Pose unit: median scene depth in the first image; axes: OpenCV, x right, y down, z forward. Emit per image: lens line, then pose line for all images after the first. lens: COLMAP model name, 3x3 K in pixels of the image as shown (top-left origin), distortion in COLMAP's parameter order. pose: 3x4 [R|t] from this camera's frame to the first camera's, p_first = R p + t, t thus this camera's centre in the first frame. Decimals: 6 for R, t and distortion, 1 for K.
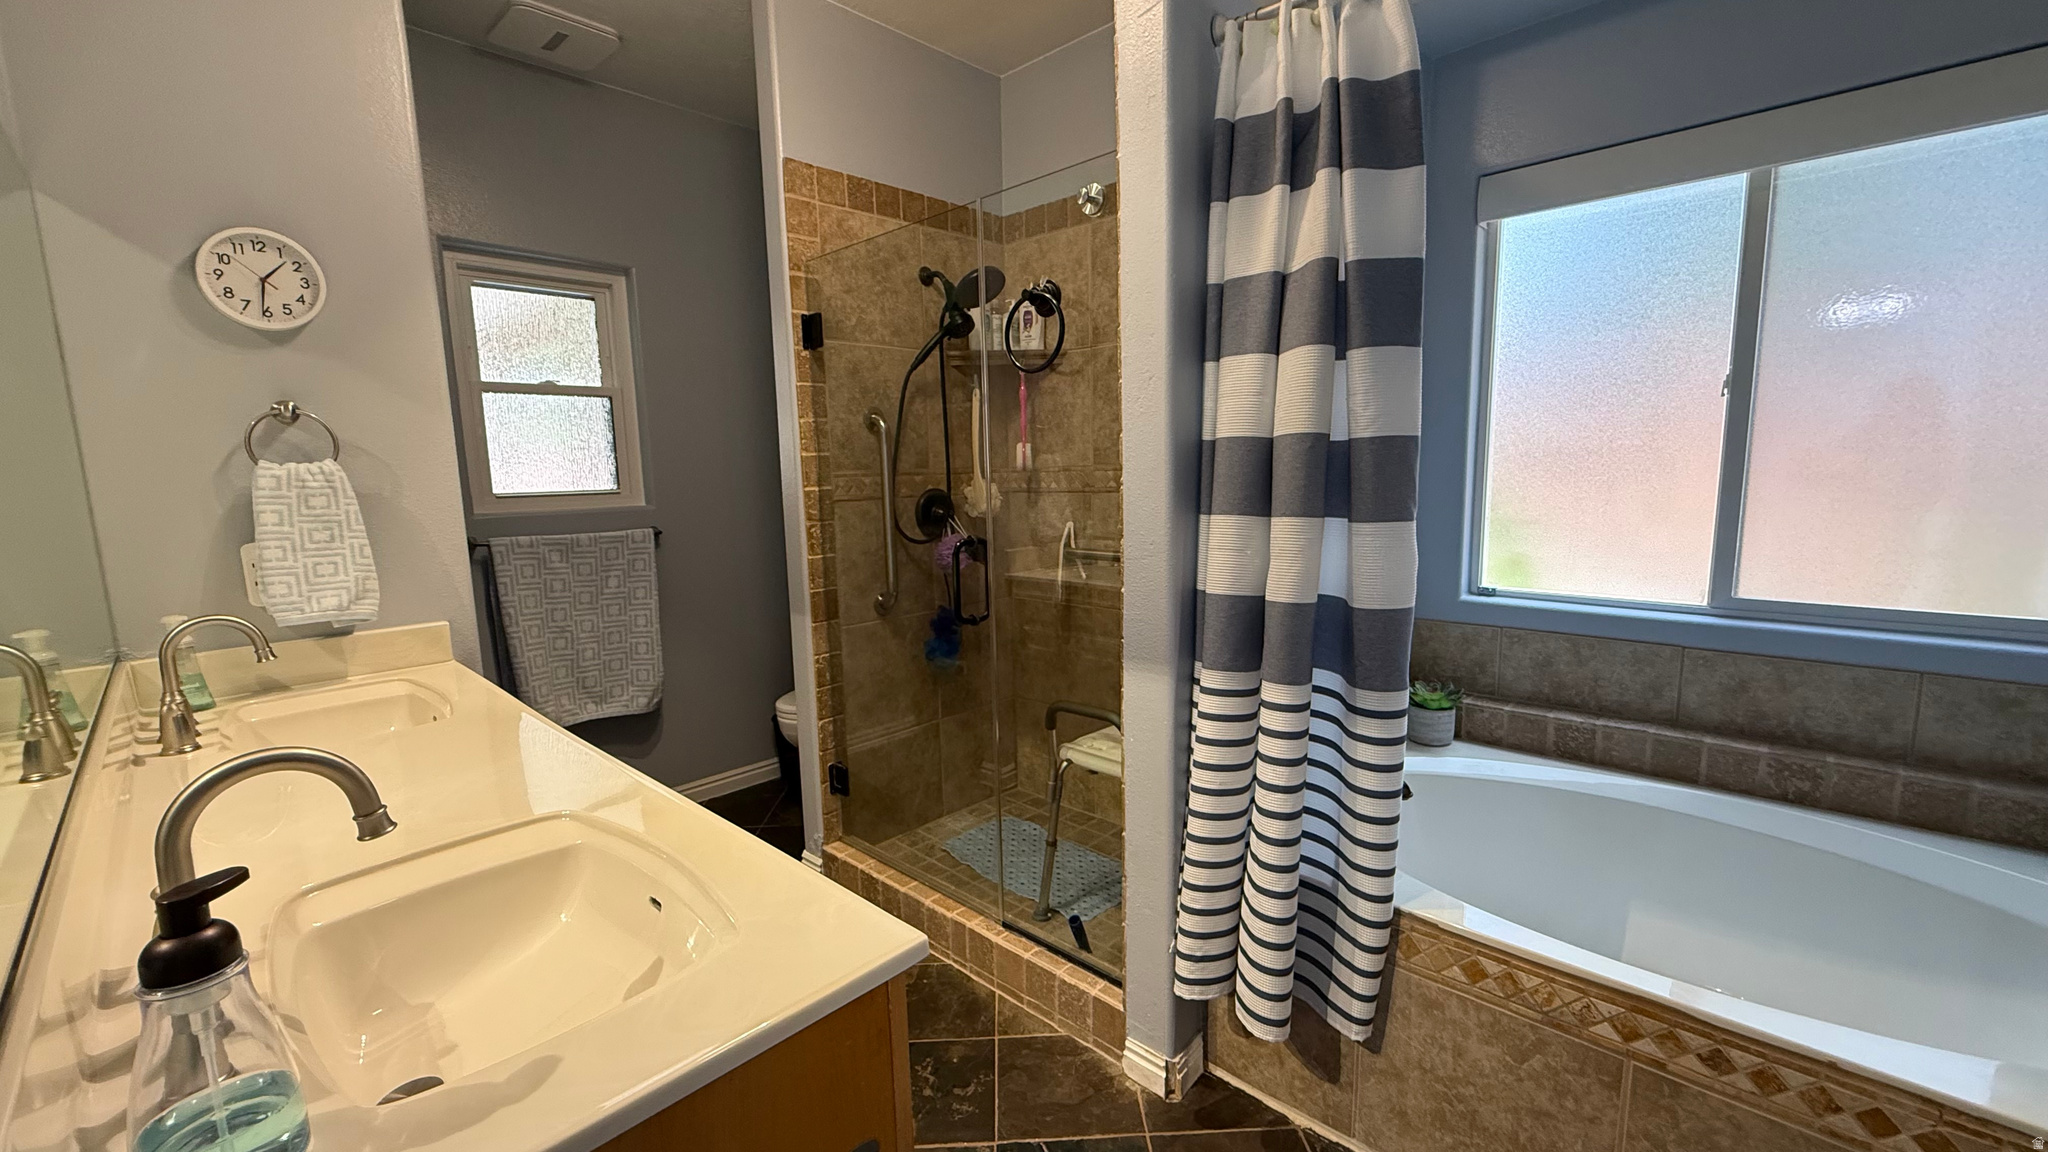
lens RADIAL K [[813.4, 0, 1017.4], [0, 813.4, 577.7], [0, 0, 1]] dist [-0.003779, 0.002502]
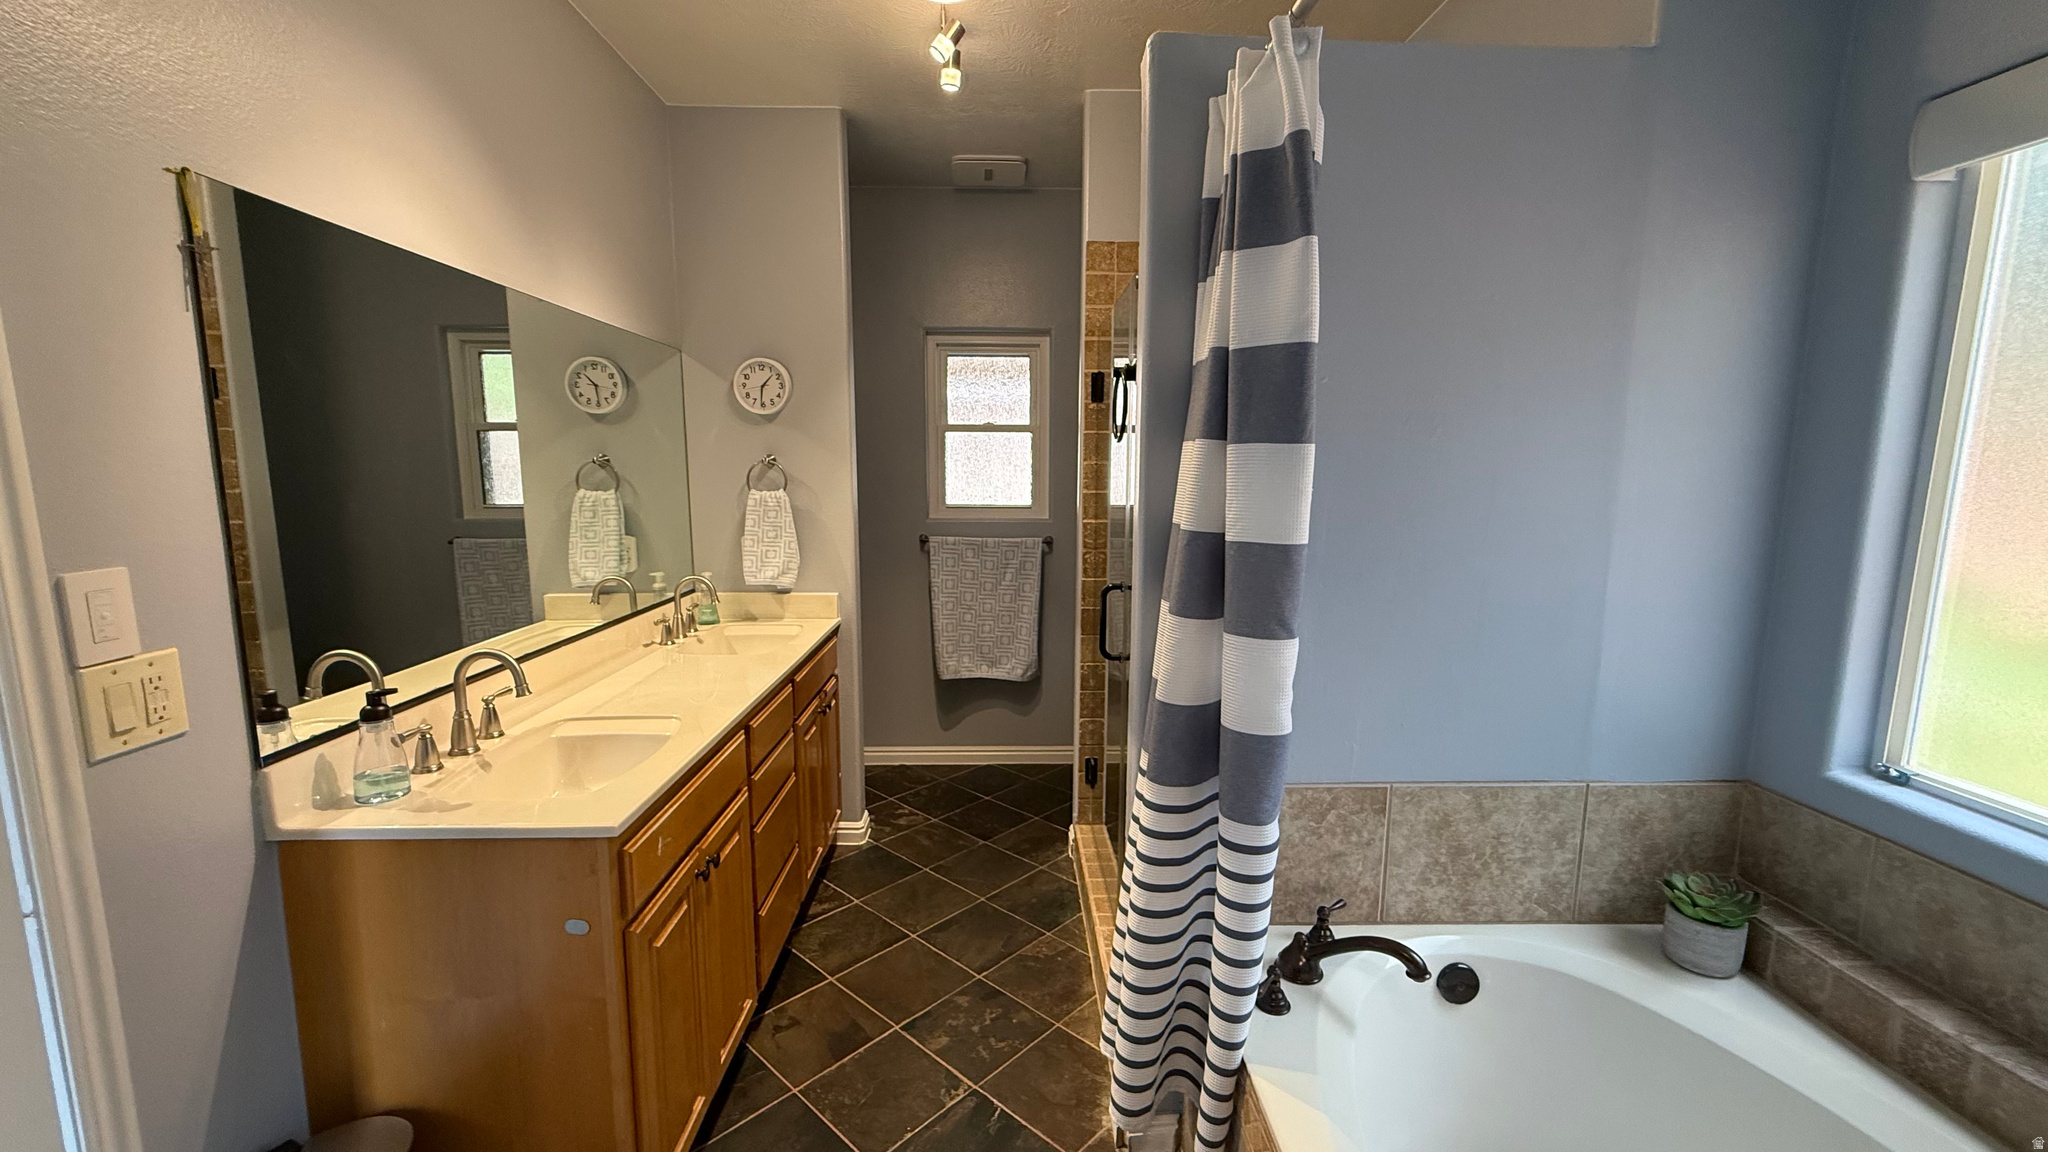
lens RADIAL K [[813.4, 0, 1019.3], [0, 813.4, 577.0], [0, 0, 1]] dist [-0.003779, 0.002502]
pose [[0.714117, 0.124869, -0.688800, 0.553974], [-0.116978, 0.991413, 0.058451, -0.098110], [0.690183, 0.038834, 0.722592, 0.103991]]
